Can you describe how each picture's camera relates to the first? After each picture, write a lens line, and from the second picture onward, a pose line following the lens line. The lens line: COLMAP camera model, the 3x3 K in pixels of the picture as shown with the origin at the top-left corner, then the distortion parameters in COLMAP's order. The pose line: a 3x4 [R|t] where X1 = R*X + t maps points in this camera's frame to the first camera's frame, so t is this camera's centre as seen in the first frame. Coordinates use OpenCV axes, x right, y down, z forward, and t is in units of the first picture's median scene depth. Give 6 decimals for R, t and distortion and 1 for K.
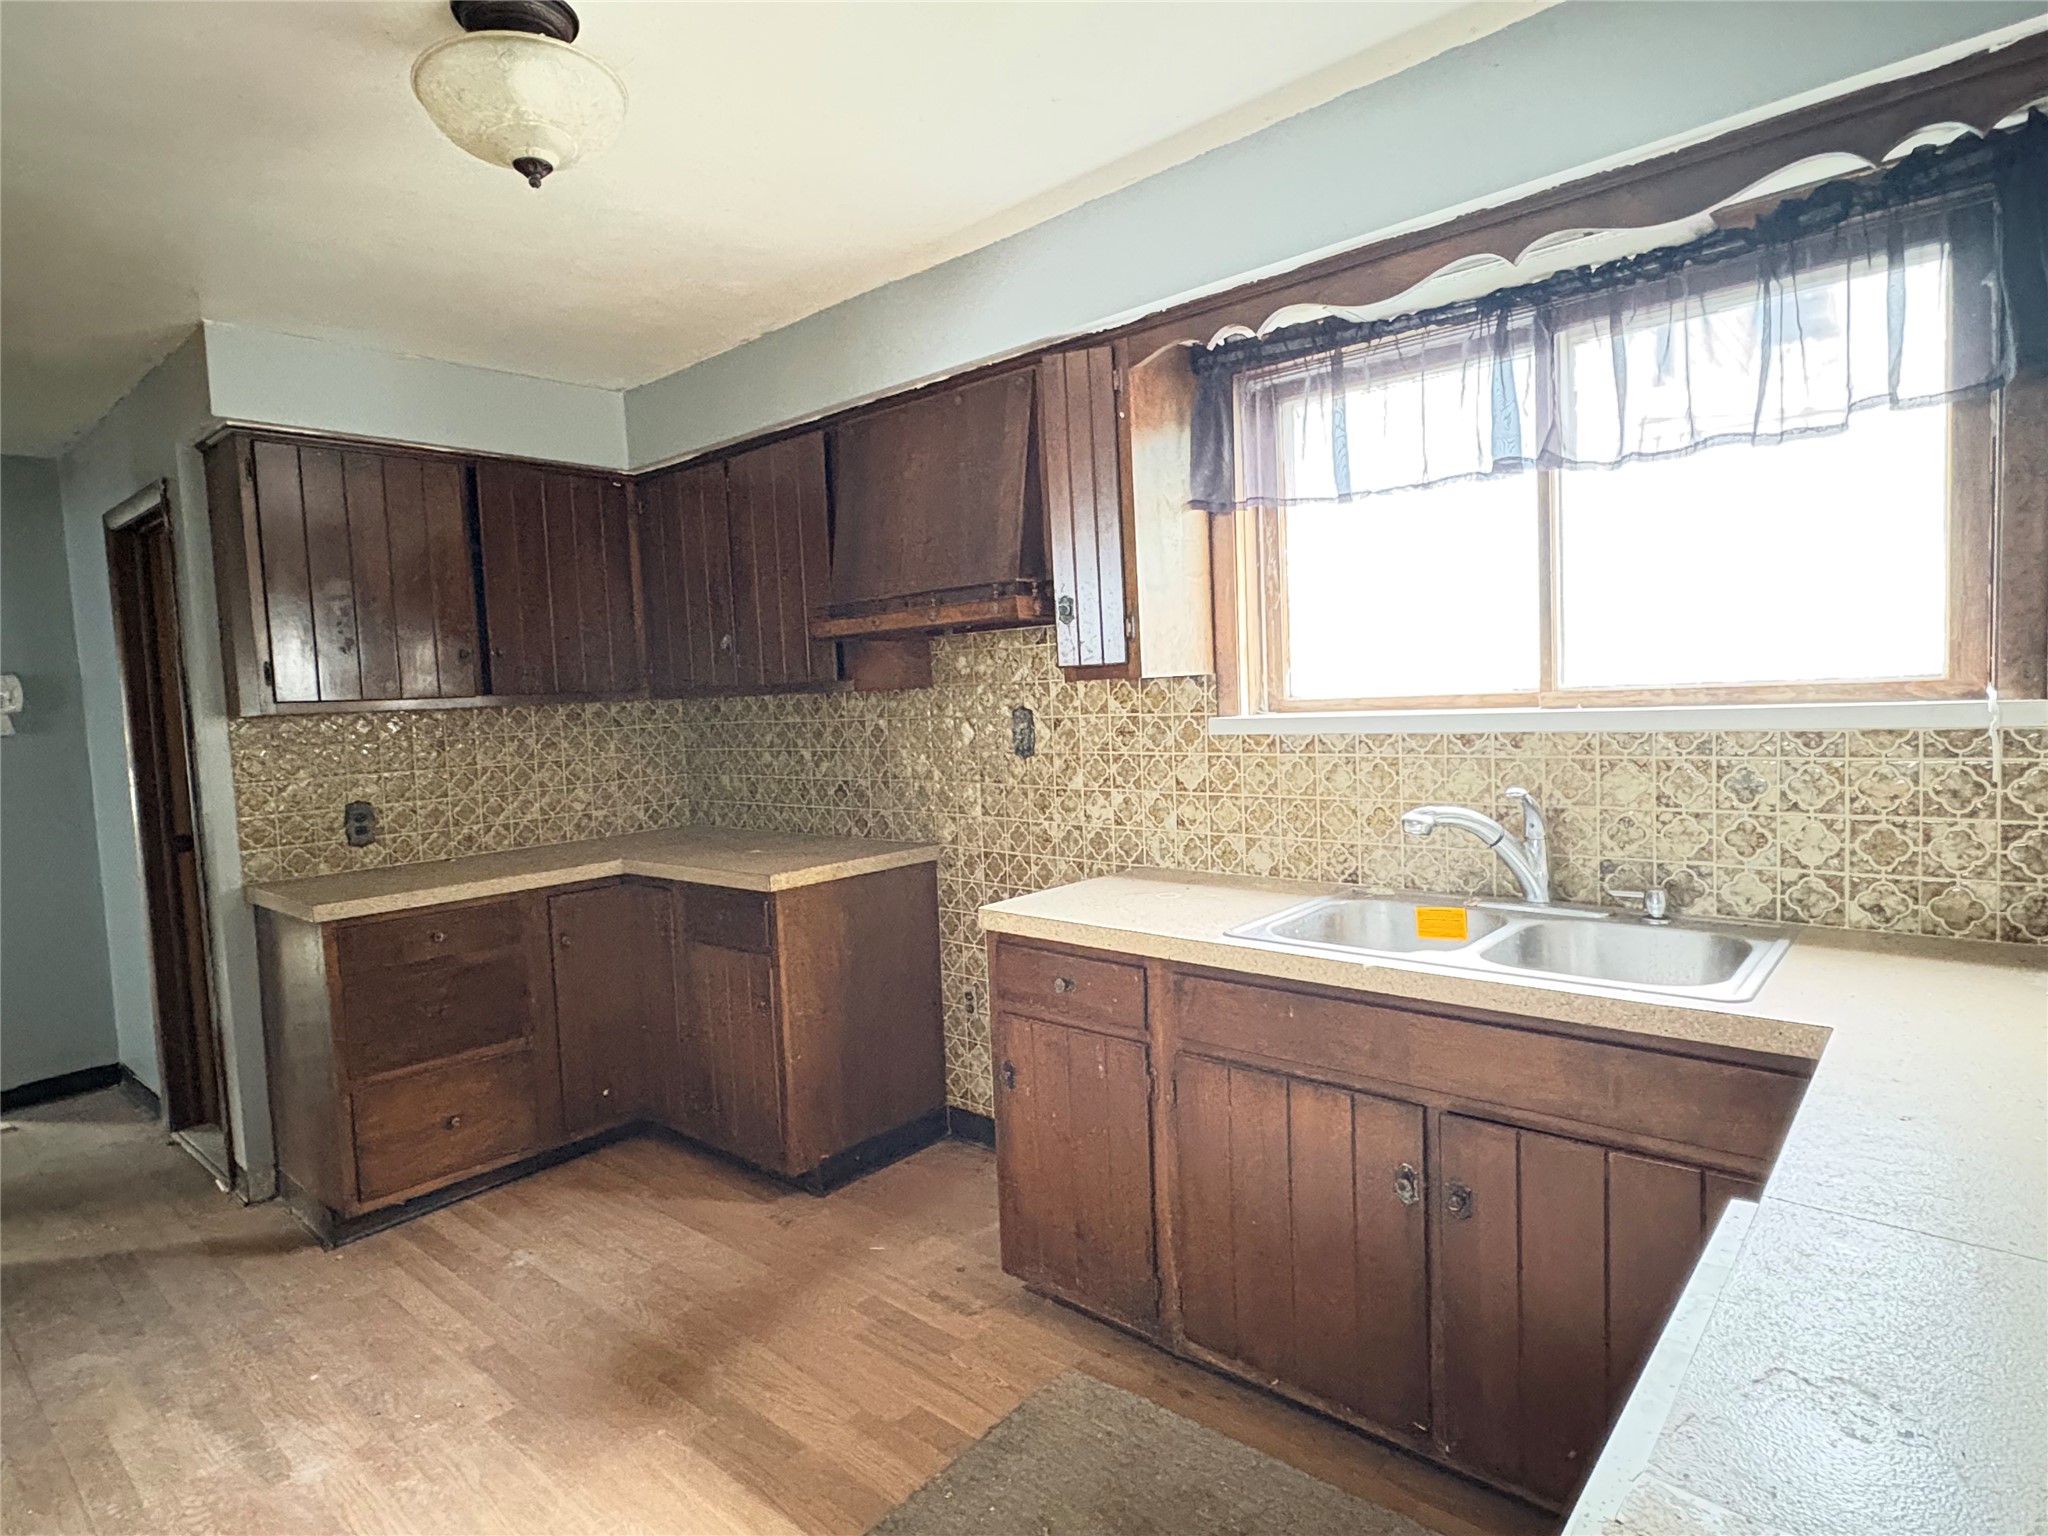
lens RADIAL K [[1109.8, 0, 1024.6], [0, 1109.8, 768.6], [0, 0, 1]] dist [-0.004714, 0.001333]
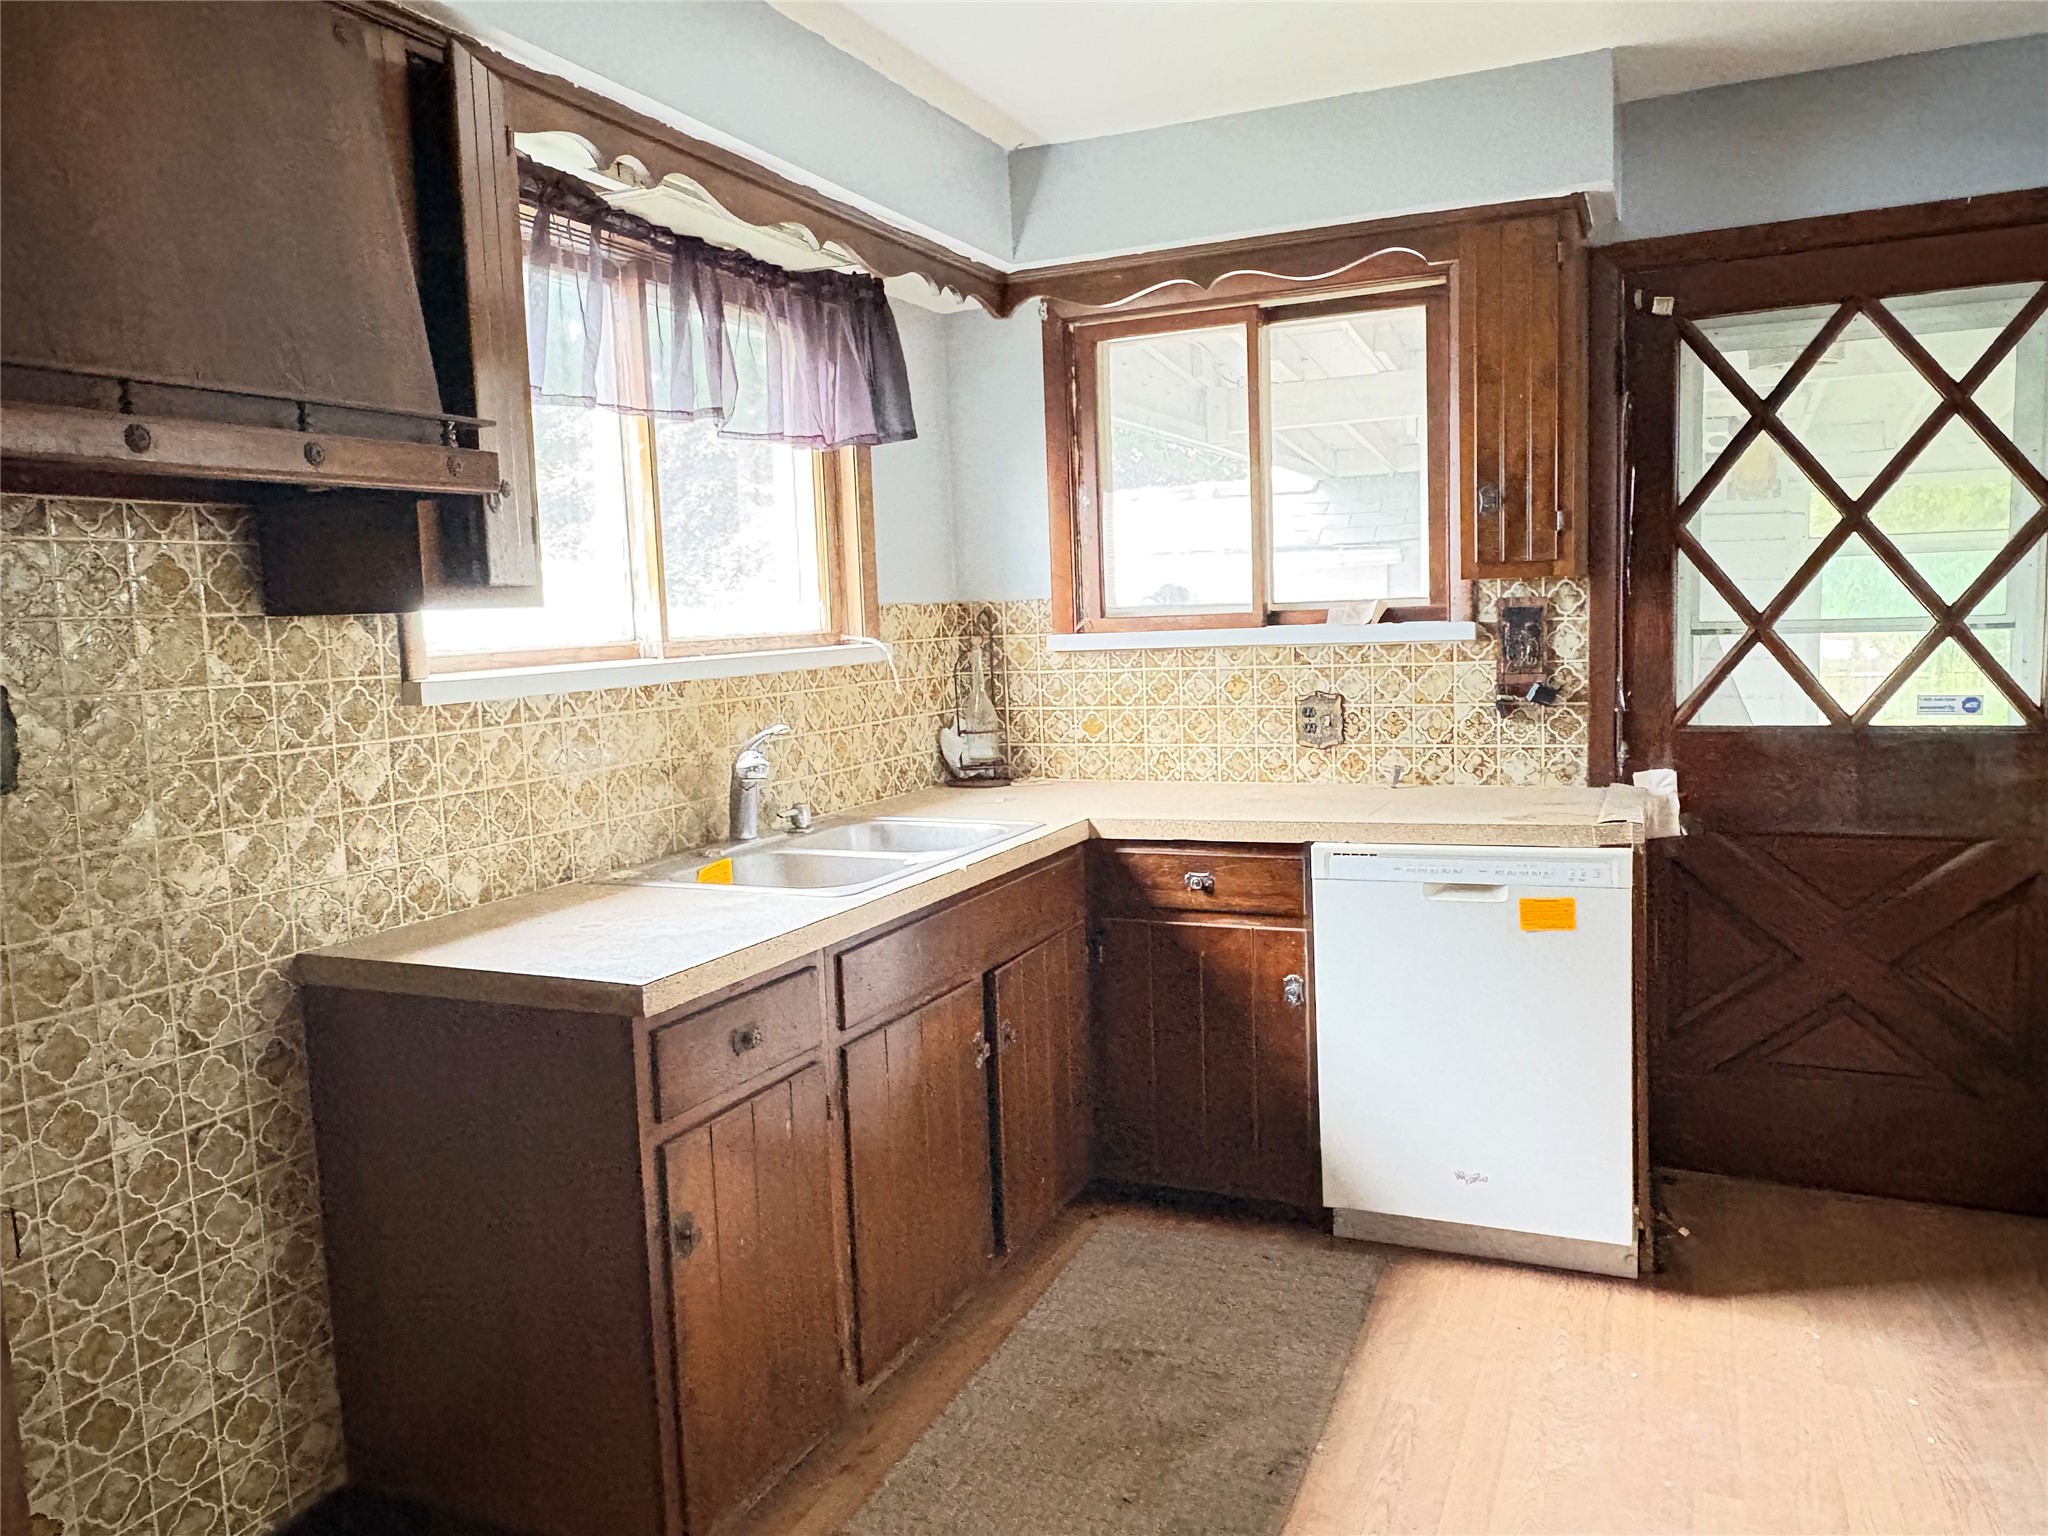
lens RADIAL K [[1467.6, 0, 1025.5], [0, 1467.6, 758.6], [0, 0, 1]] dist [-0.003006, 0.000261]
pose [[-0.288956, -0.040763, 0.956474, -0.640783], [0.121782, 0.989411, 0.078958, -0.021522], [-0.949565, 0.139297, -0.280932, 0.772602]]
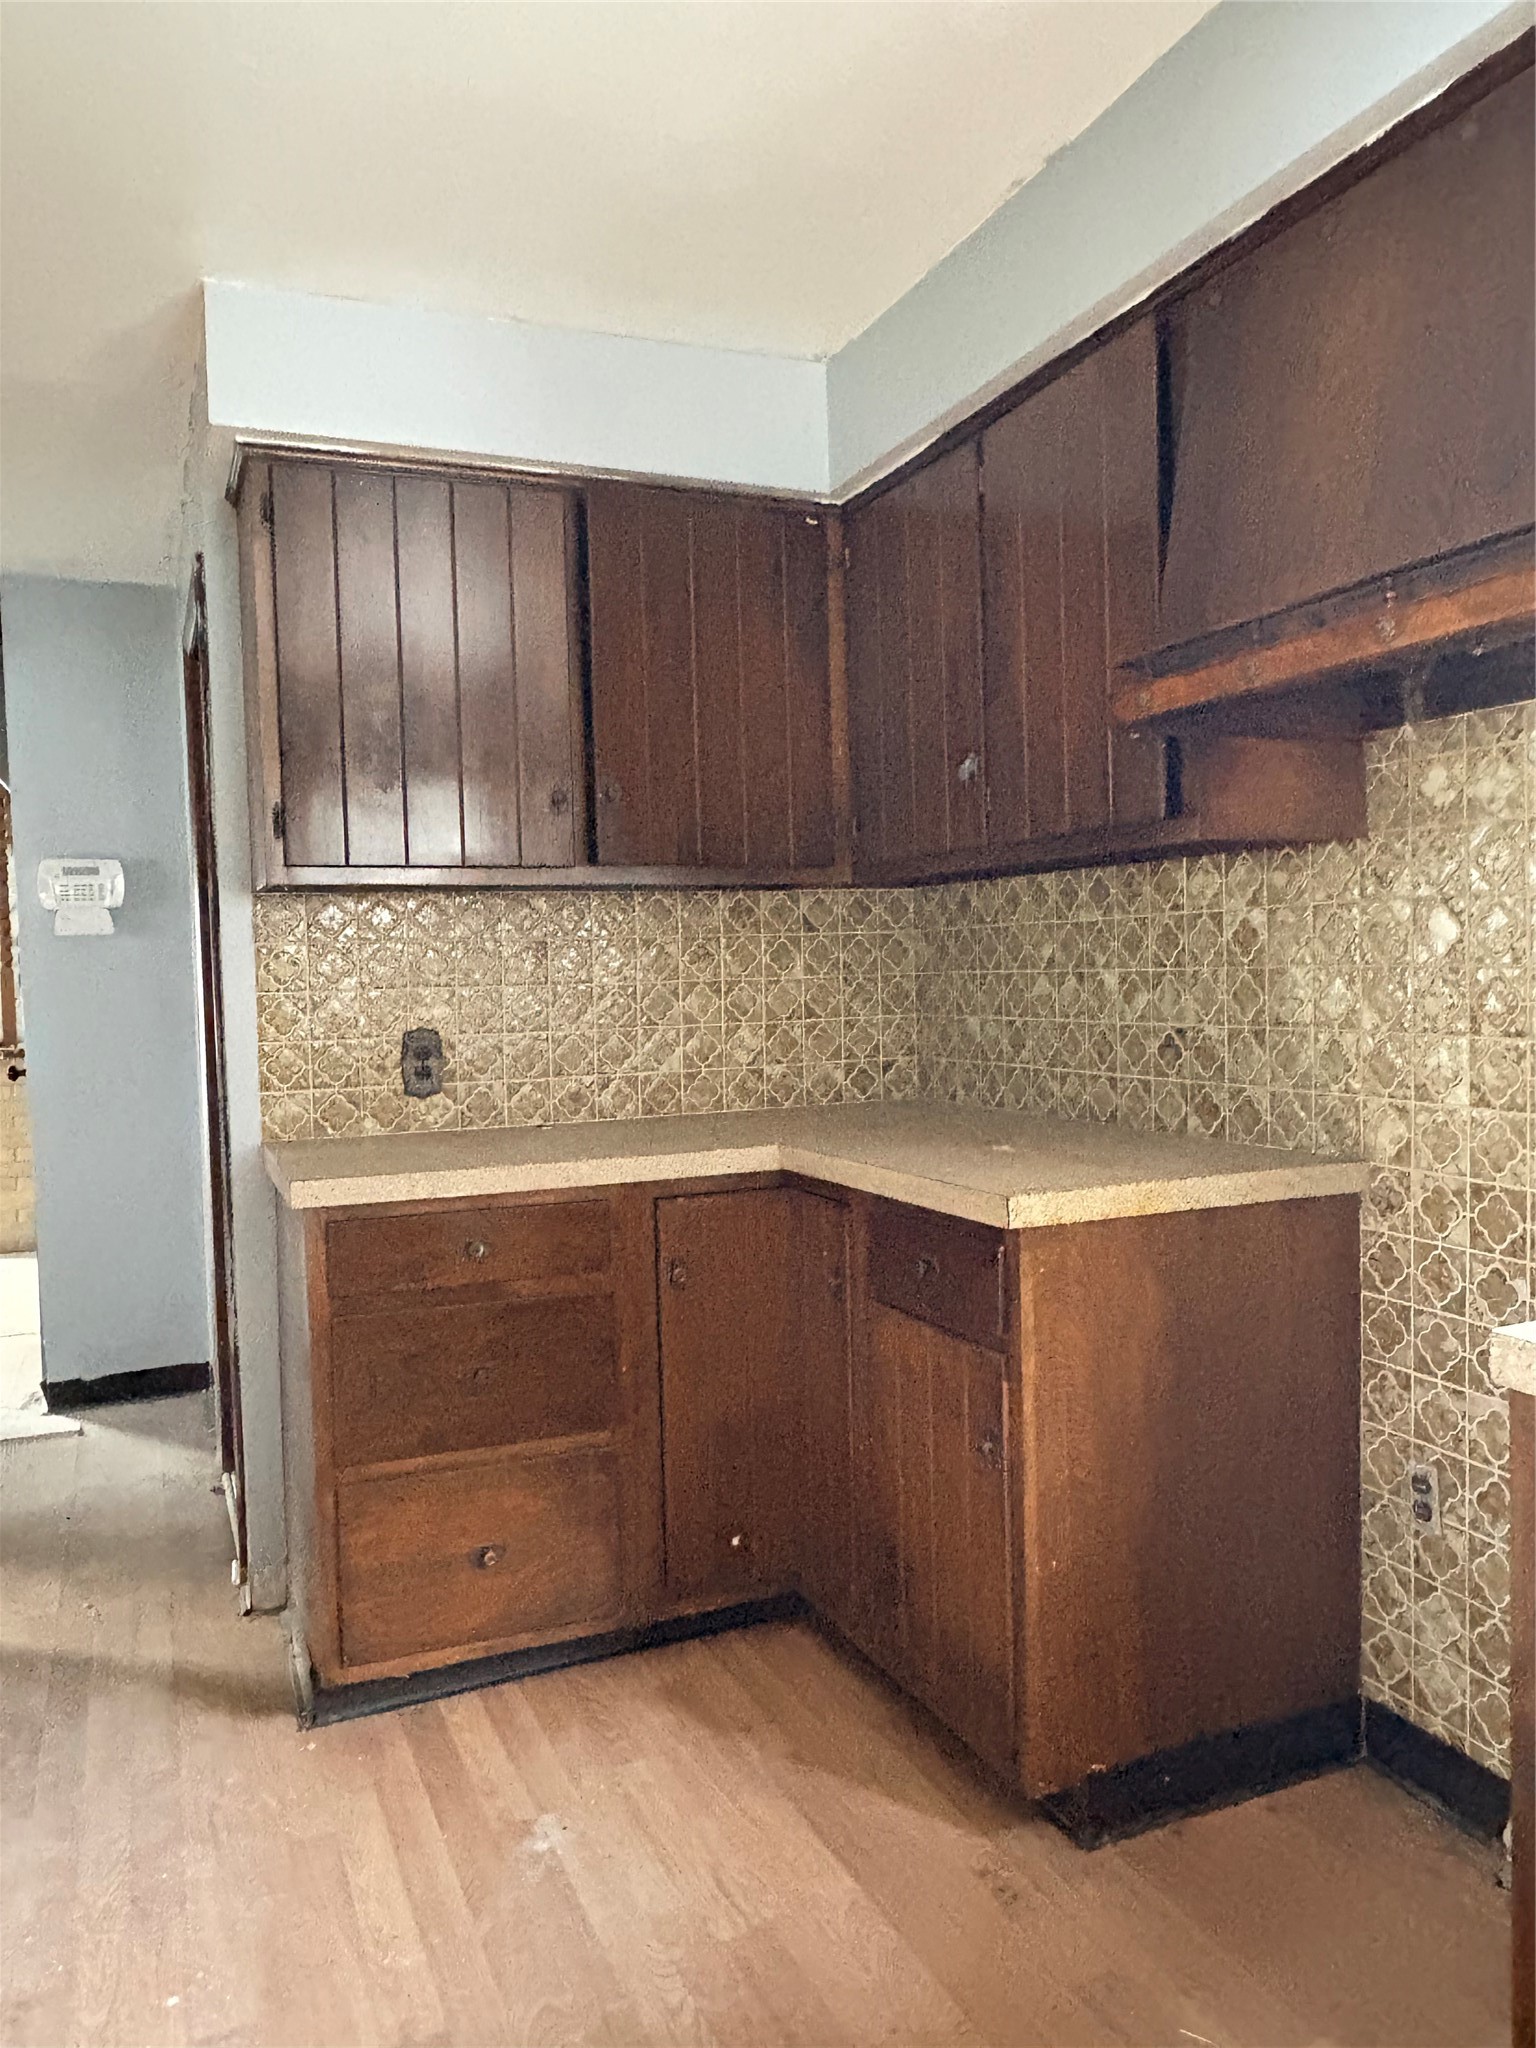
lens RADIAL K [[1467.6, 0, 764.9], [0, 1467.6, 1030.7], [0, 0, 1]] dist [-0.003006, 0.000261]
pose [[0.898325, 0.037947, -0.437689, -0.037297], [-0.042620, 0.999091, -0.000855, 0.024369], [0.437259, 0.019423, 0.899126, 0.325100]]
